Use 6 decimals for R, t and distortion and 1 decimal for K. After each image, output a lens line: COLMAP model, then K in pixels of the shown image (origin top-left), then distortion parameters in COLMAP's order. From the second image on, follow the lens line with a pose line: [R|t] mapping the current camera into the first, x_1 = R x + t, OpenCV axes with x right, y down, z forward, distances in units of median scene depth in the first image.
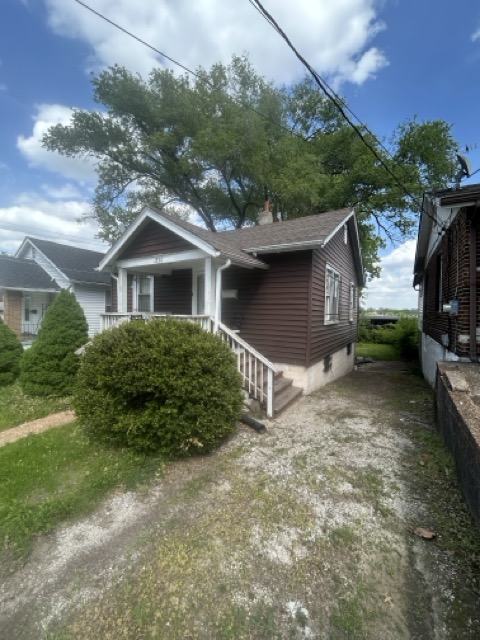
lens RADIAL K [[259.2, 0, 240.8], [0, 259.2, 318.4], [0, 0, 1]] dist [-0.001908, 0.000244]
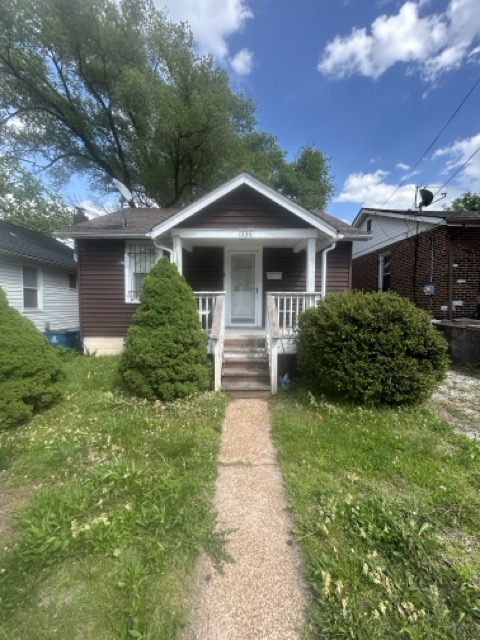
lens RADIAL K [[259.2, 0, 240.3], [0, 259.2, 319.1], [0, 0, 1]] dist [-0.001908, 0.000244]
pose [[0.853808, -0.042534, 0.518847, -0.982660], [0.025054, 0.998859, 0.040656, 0.045313], [-0.519984, -0.021714, 0.853900, 0.260305]]
